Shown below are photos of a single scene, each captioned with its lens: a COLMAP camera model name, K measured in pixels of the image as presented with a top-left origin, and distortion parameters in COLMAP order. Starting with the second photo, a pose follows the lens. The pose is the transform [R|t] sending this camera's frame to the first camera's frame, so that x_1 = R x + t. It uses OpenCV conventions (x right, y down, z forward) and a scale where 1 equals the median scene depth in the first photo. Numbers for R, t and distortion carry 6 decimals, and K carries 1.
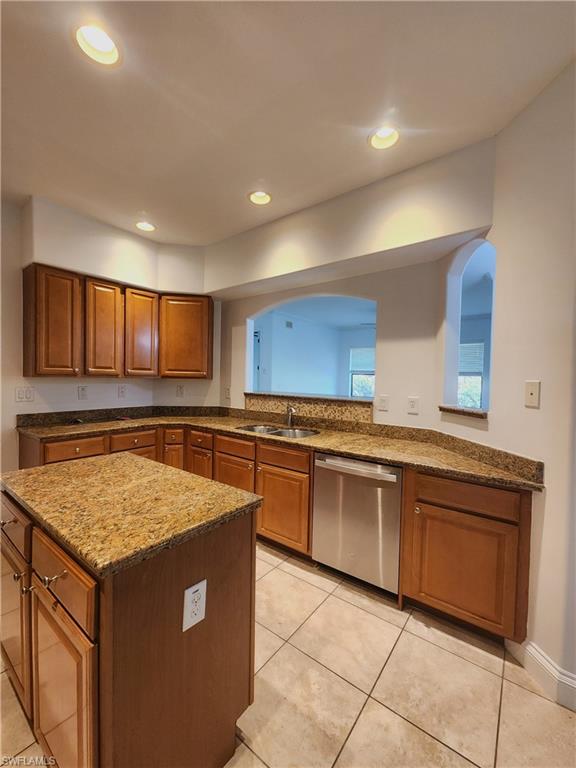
lens RADIAL K [[312.3, 0, 289.2], [0, 312.3, 386.5], [0, 0, 1]] dist [0.001494, -0.000970]
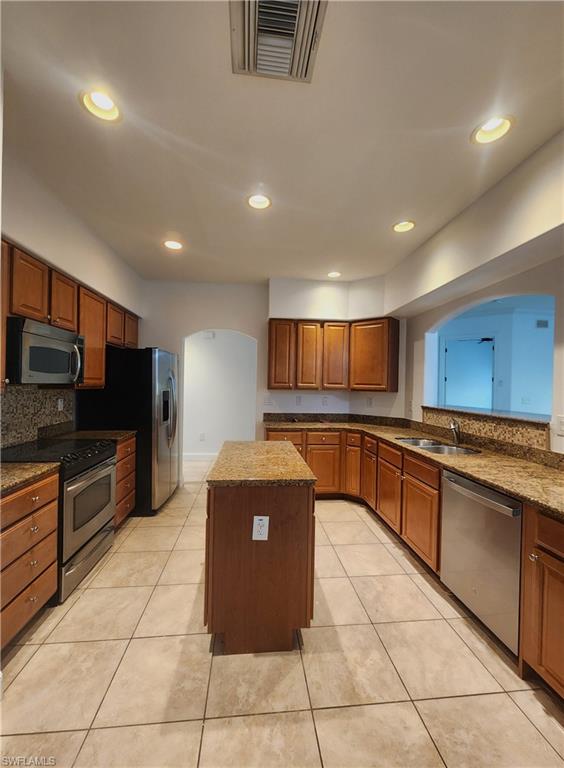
lens RADIAL K [[312.6, 0, 281.8], [0, 312.6, 385.5], [0, 0, 1]] dist [0.000425, -0.000173]
pose [[0.681336, -0.004061, -0.731960, 0.364793], [-0.025838, 0.999228, -0.029594, -0.005577], [0.731515, 0.039076, 0.680705, -0.030614]]
